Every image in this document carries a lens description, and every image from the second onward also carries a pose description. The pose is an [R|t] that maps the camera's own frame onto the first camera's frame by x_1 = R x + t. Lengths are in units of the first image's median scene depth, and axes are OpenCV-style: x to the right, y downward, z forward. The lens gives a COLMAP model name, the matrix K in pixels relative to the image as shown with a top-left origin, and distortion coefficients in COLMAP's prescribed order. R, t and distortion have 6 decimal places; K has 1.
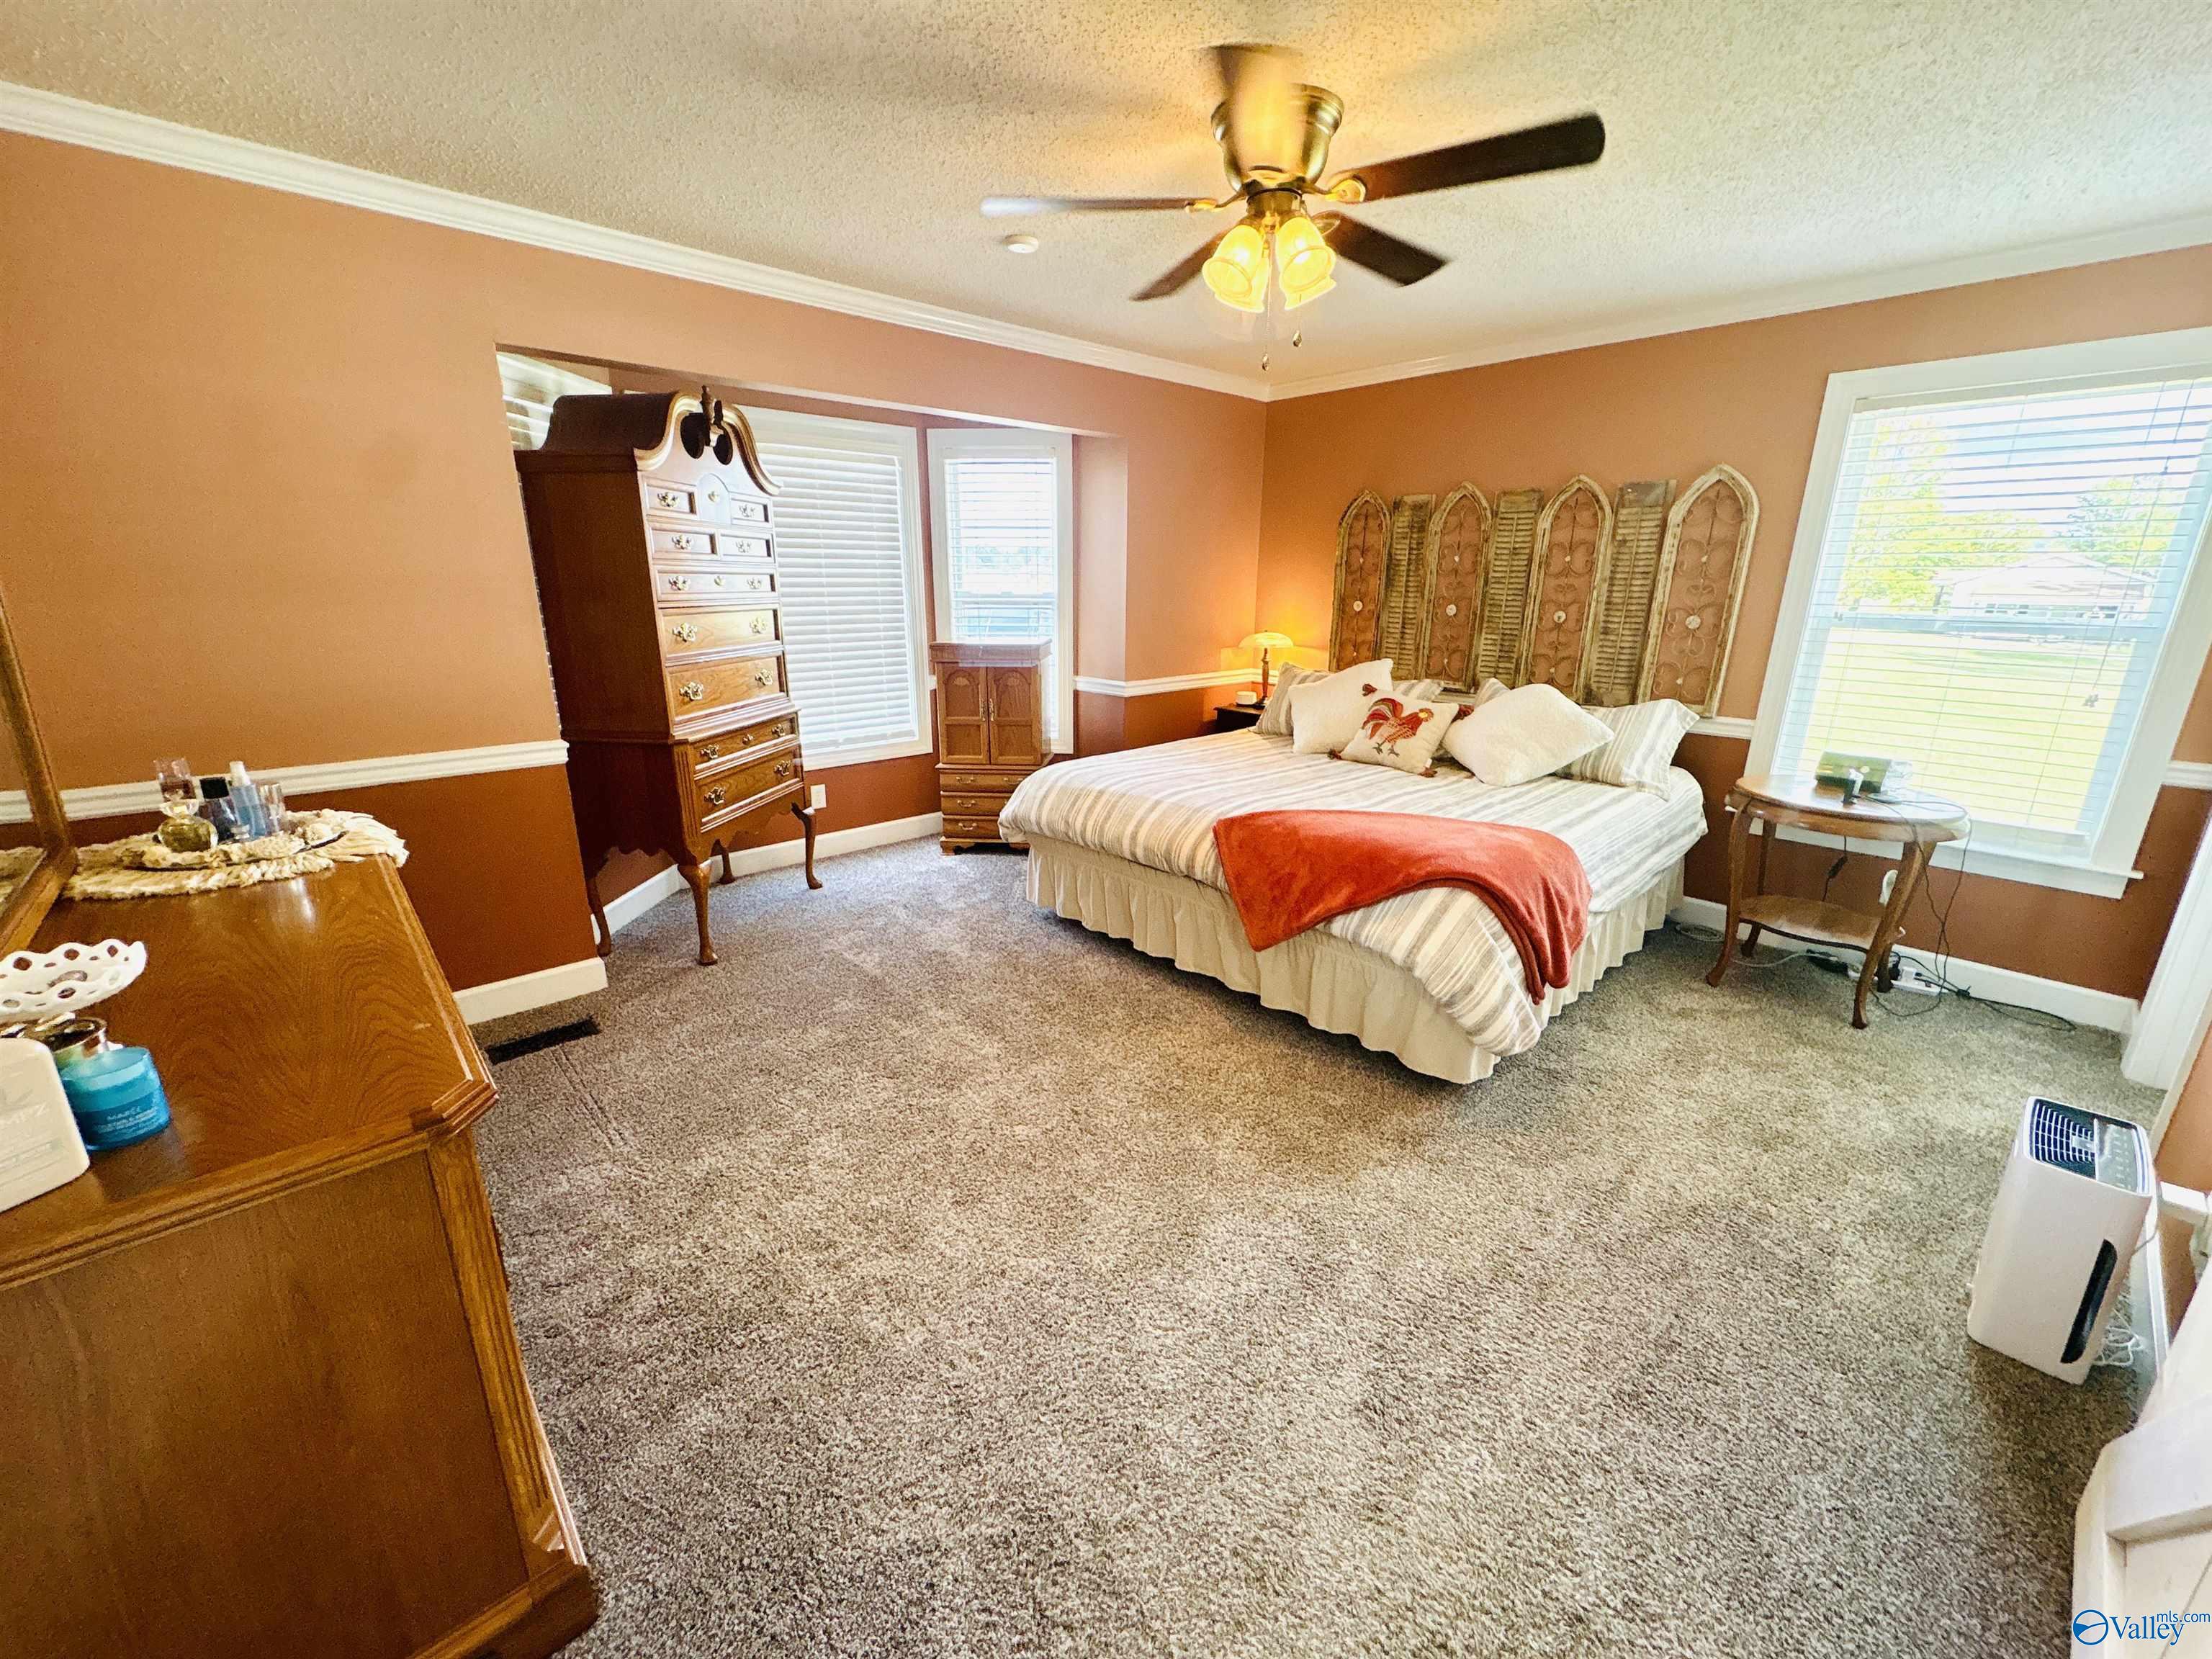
lens RADIAL K [[882.2, 0, 1117.2], [0, 882.2, 836.0], [0, 0, 1]] dist [0.001755, 0.000107]
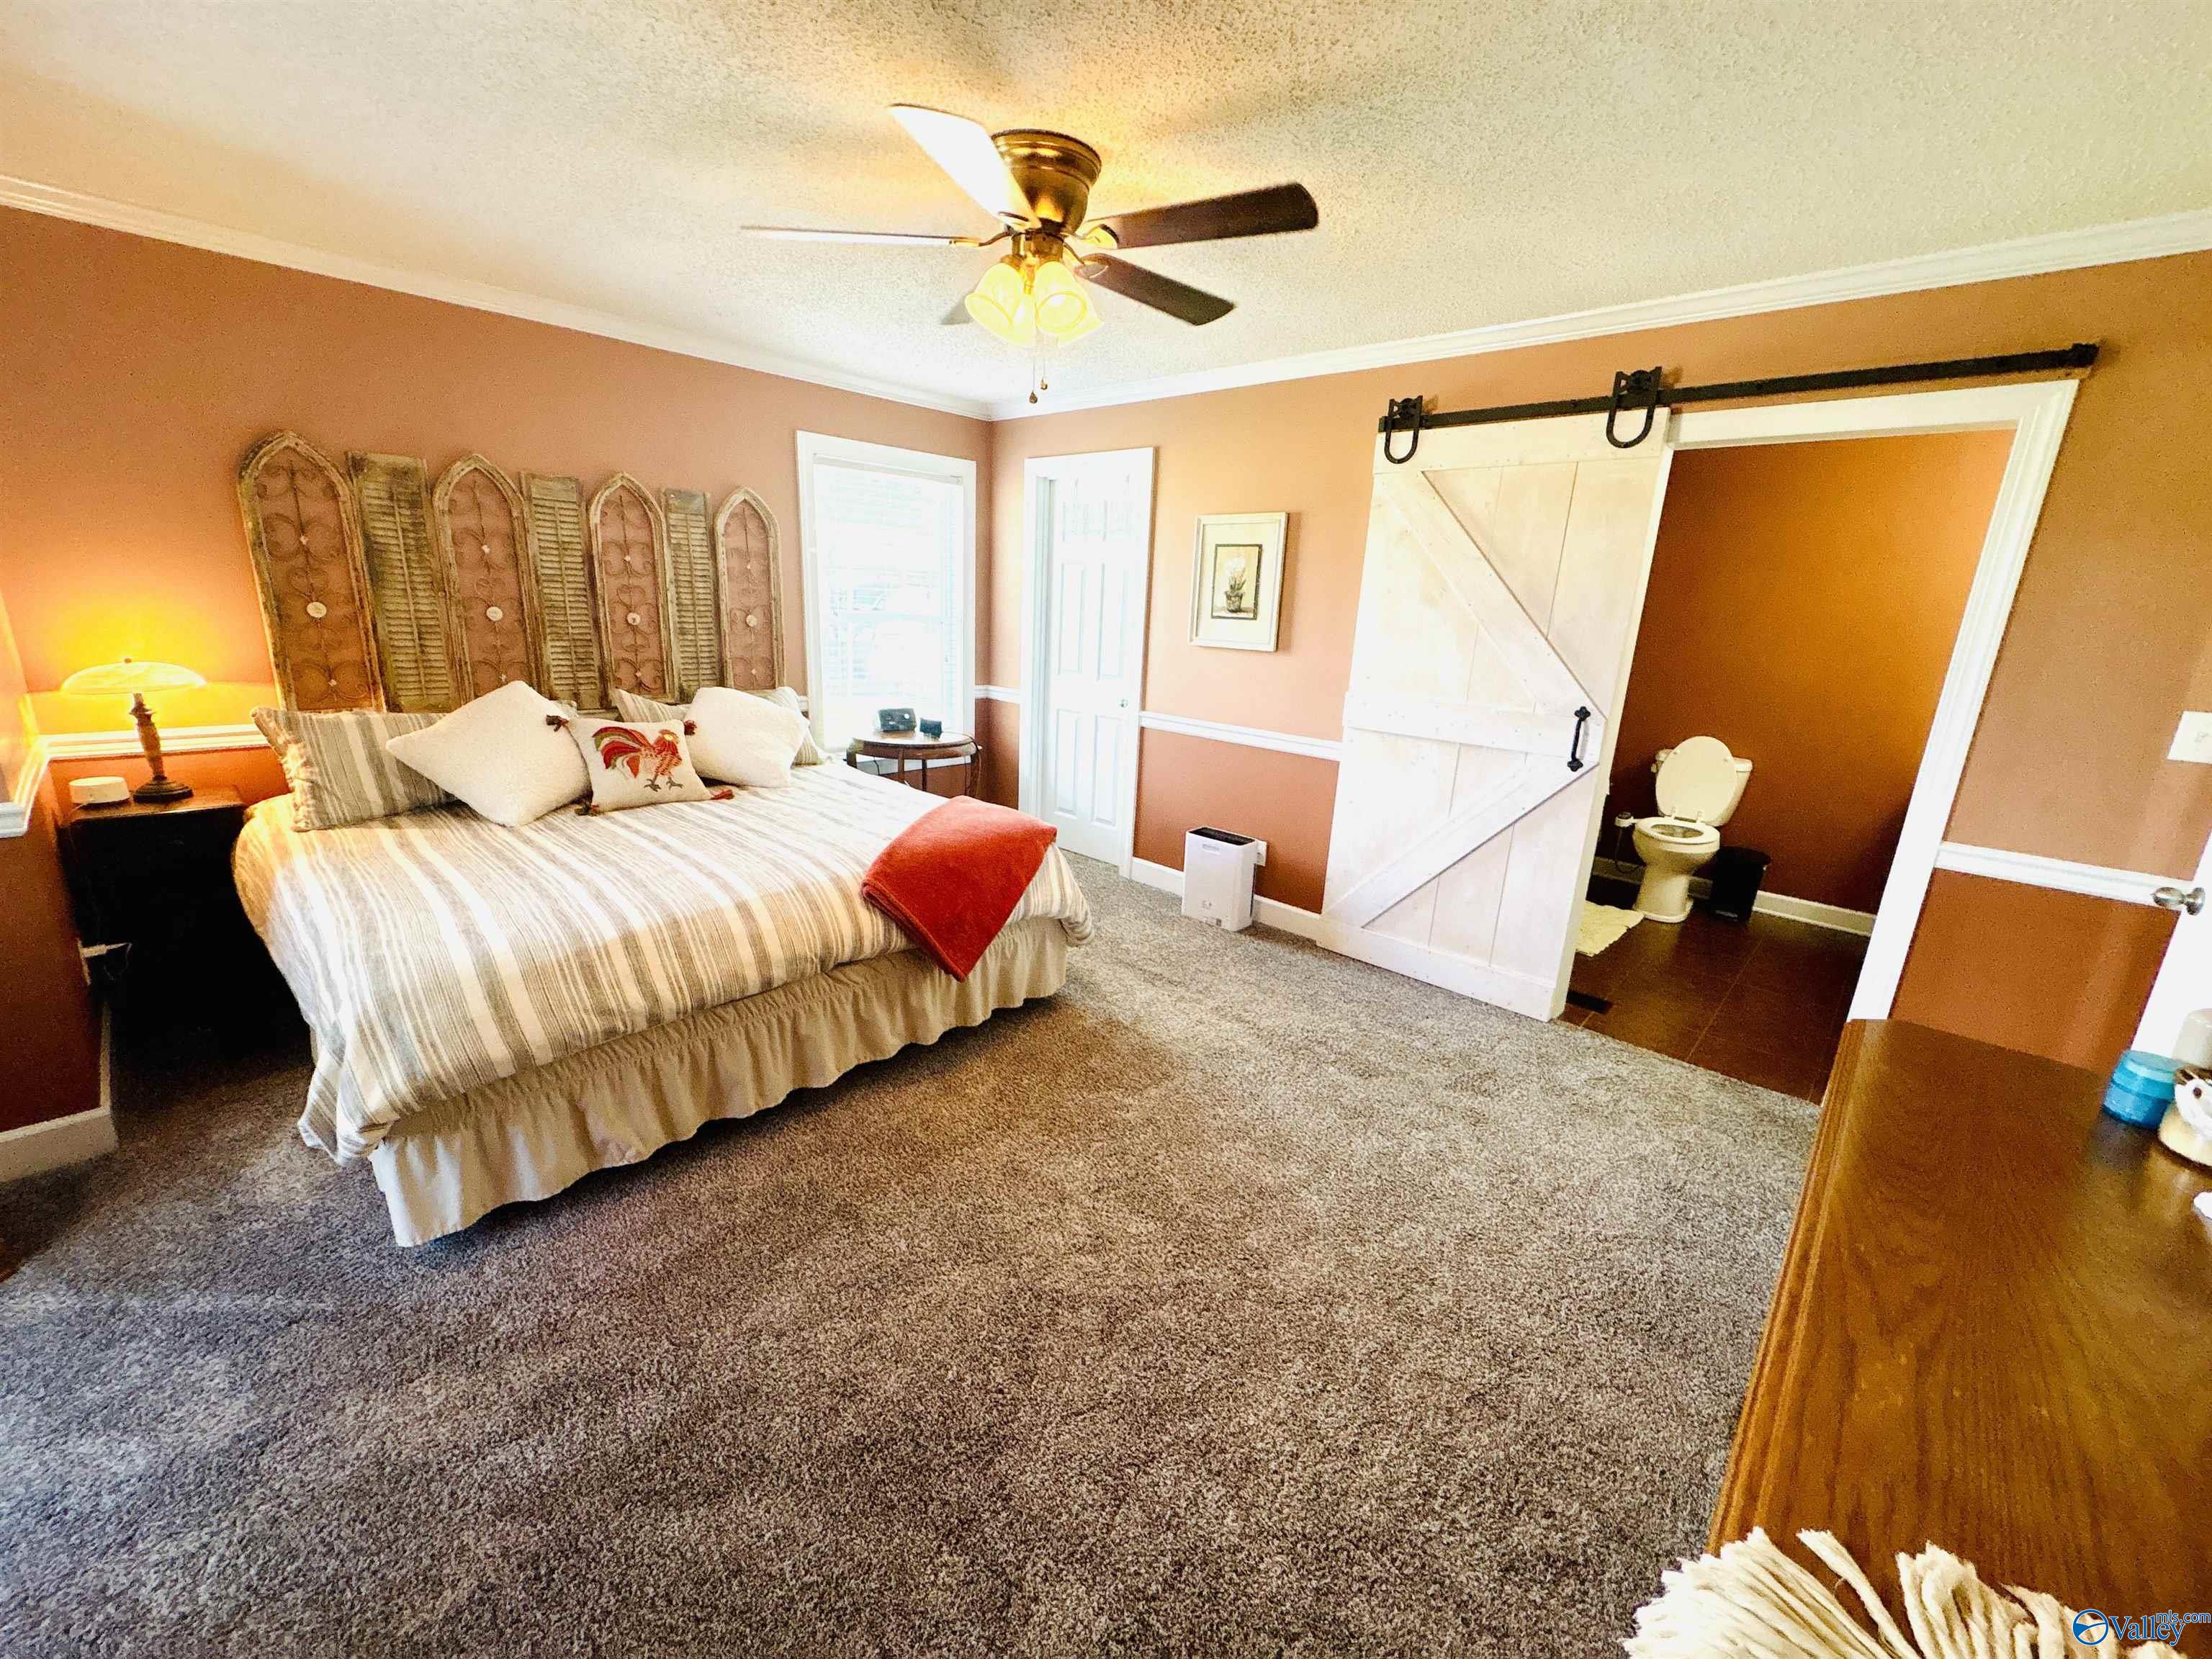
lens RADIAL K [[882.2, 0, 1118.4], [0, 882.2, 821.3], [0, 0, 1]] dist [0.001755, 0.000107]
pose [[-0.075302, -0.256206, 0.963685, -0.548238], [0.238935, 0.933638, 0.266889, -0.184595], [-0.968111, 0.250355, -0.009089, 0.591477]]
